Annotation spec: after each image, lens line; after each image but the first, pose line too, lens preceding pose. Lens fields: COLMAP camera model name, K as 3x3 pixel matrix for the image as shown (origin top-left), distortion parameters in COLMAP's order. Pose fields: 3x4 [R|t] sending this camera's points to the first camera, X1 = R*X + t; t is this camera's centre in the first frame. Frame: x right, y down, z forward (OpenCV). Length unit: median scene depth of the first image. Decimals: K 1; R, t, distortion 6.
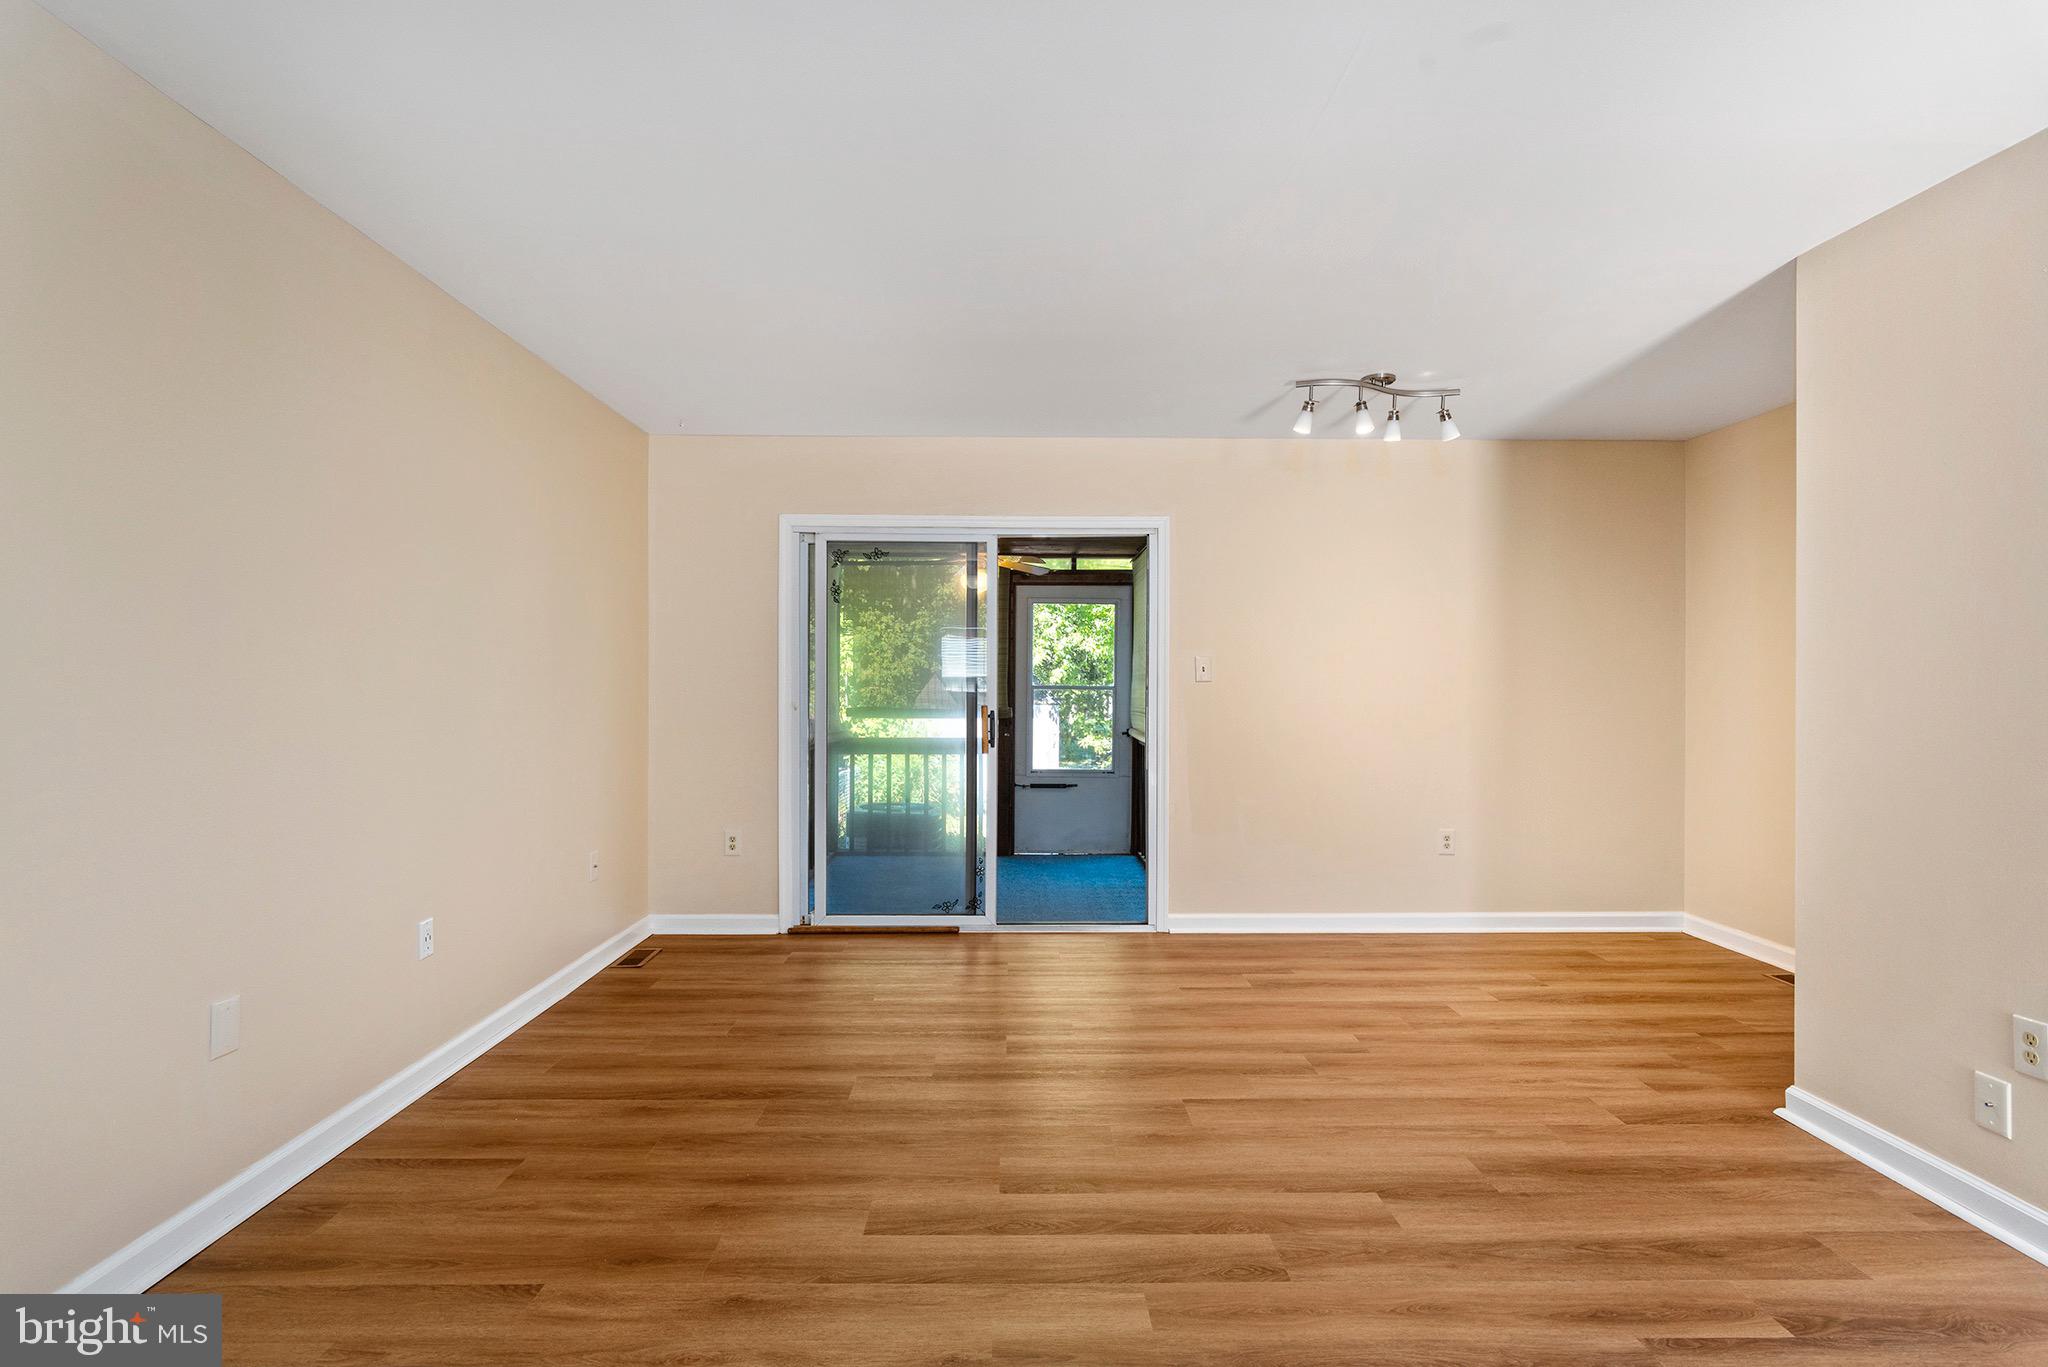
lens RADIAL K [[988.9, 0, 999.7], [0, 988.9, 680.7], [0, 0, 1]] dist [0.003319, 0.000205]
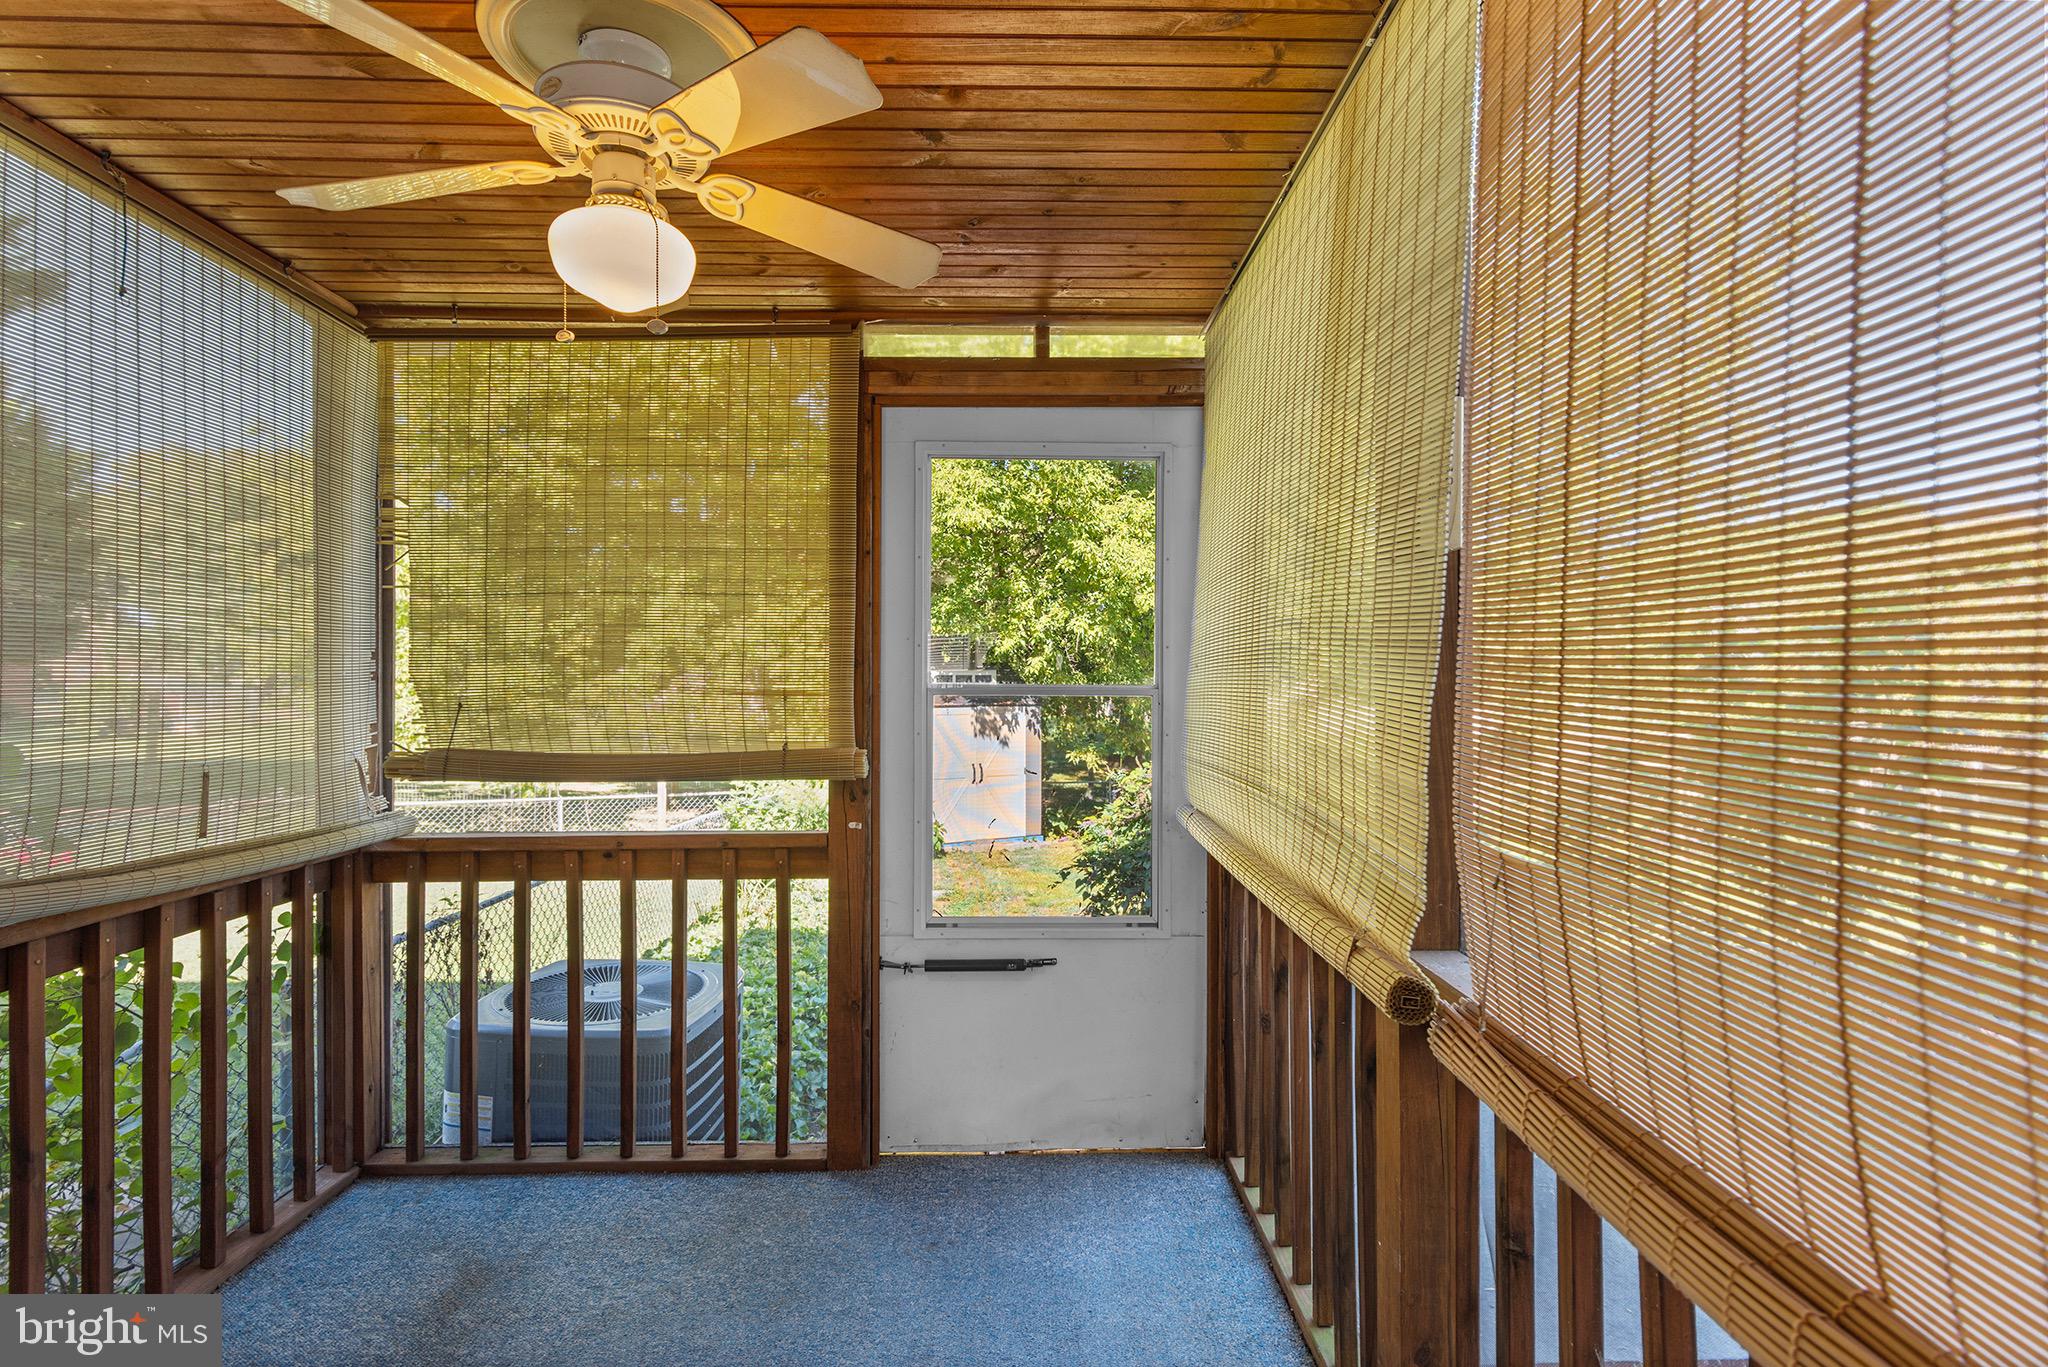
lens RADIAL K [[988.9, 0, 999.7], [0, 988.9, 680.7], [0, 0, 1]] dist [0.003319, 0.000205]
pose [[0.999911, -0.006517, 0.011670, 0.082672], [0.006443, 0.999959, 0.006416, 0.001874], [-0.011711, -0.006340, 0.999911, 0.969681]]
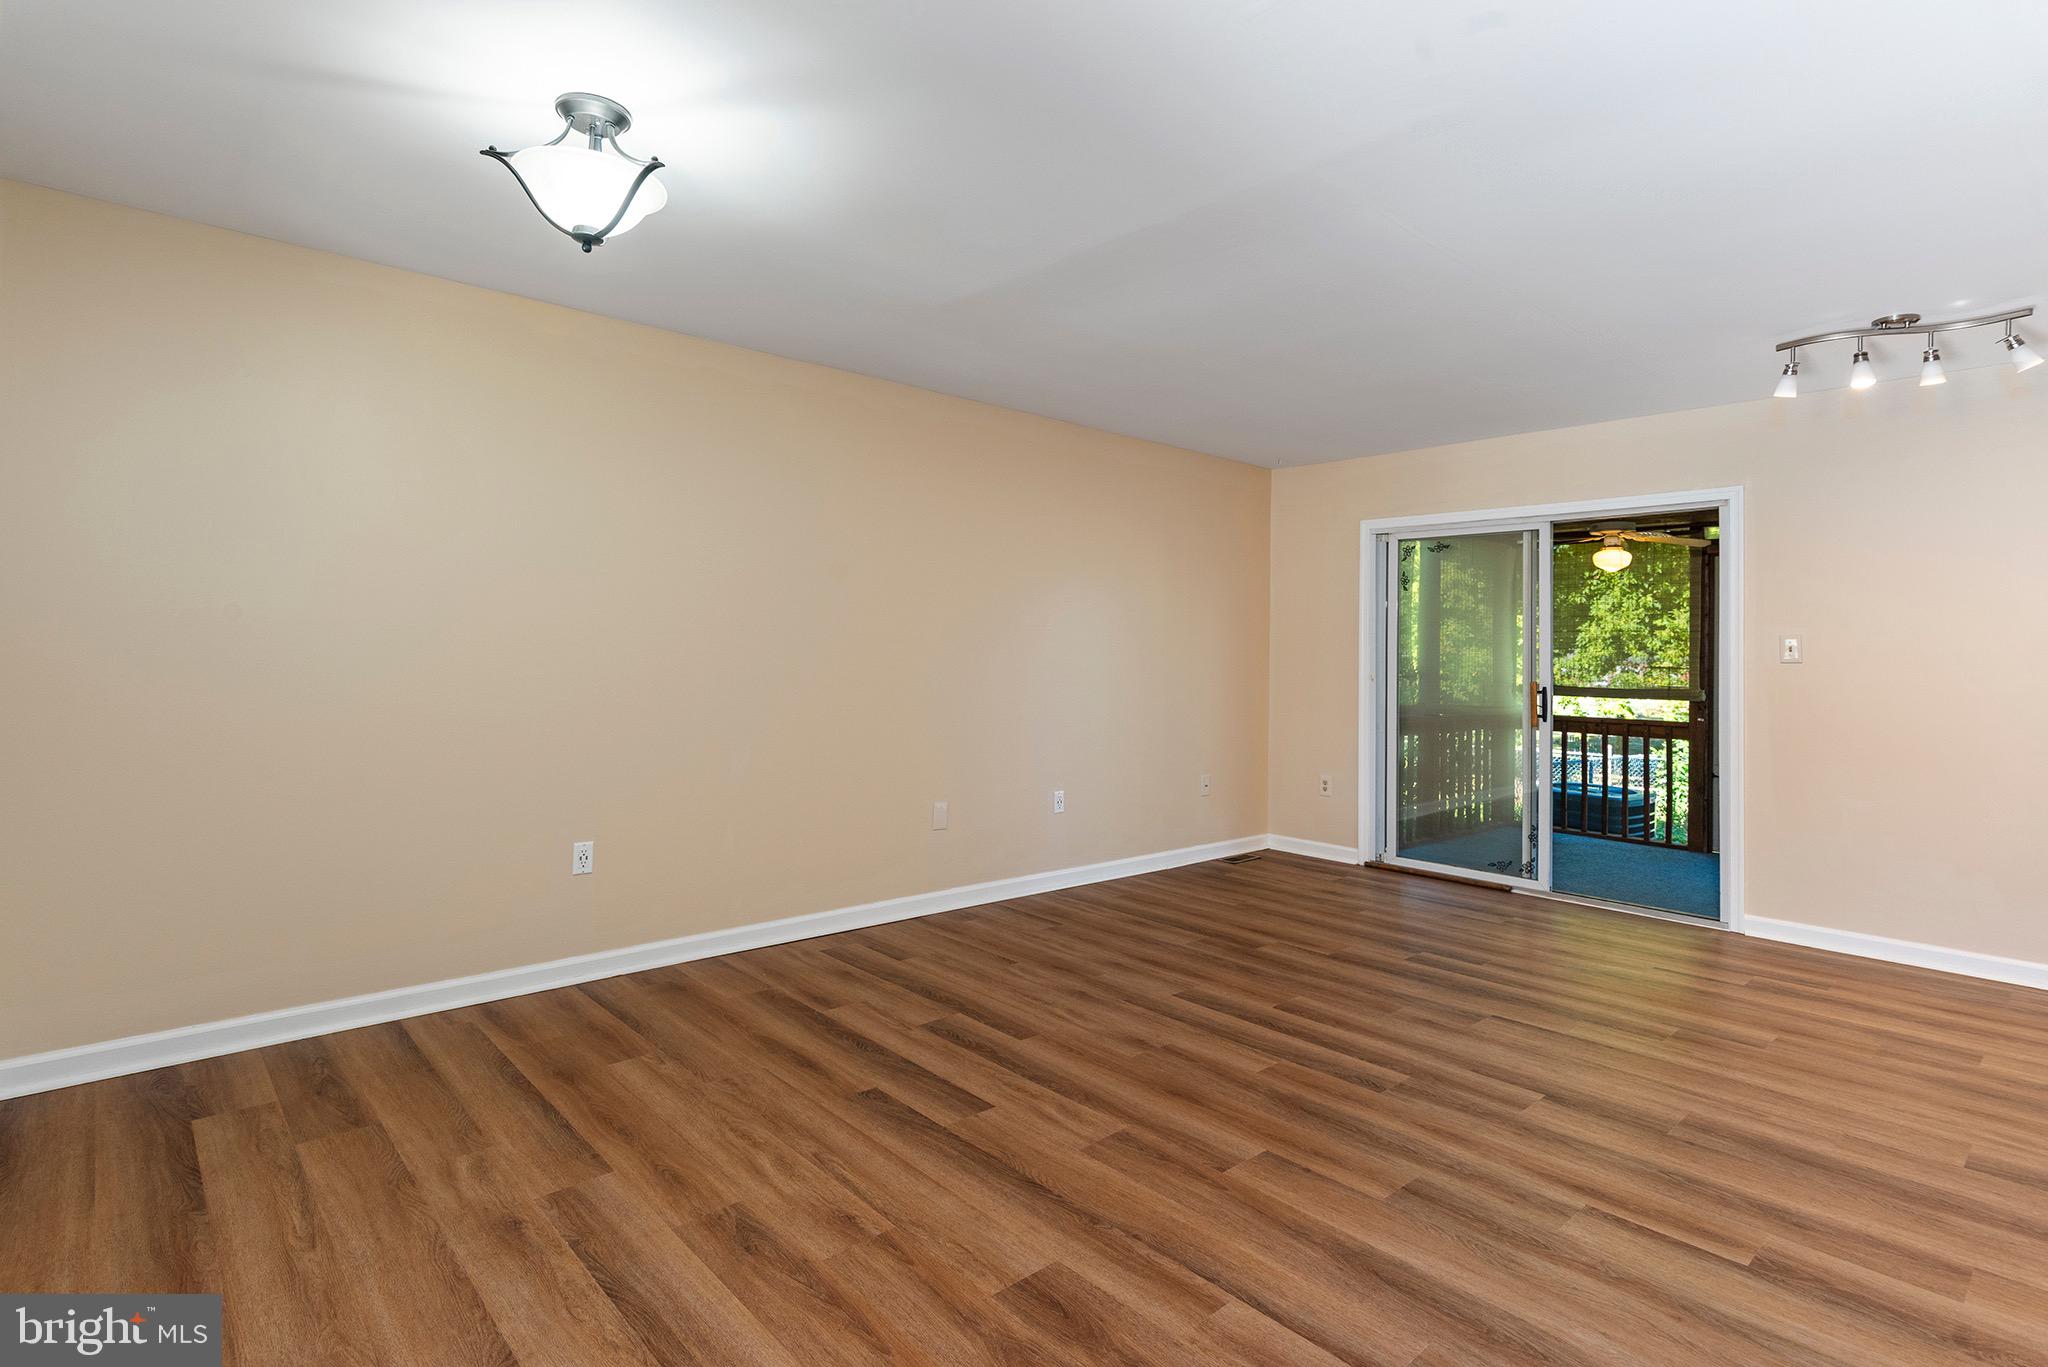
lens RADIAL K [[995.7, 0, 1020.5], [0, 995.7, 632.4], [0, 0, 1]] dist [0.003560, 0.000155]
pose [[0.664414, -0.007228, -0.747330, 0.419975], [-0.010426, 0.999766, -0.018939, -0.002373], [0.747292, 0.020375, 0.664183, -0.131052]]
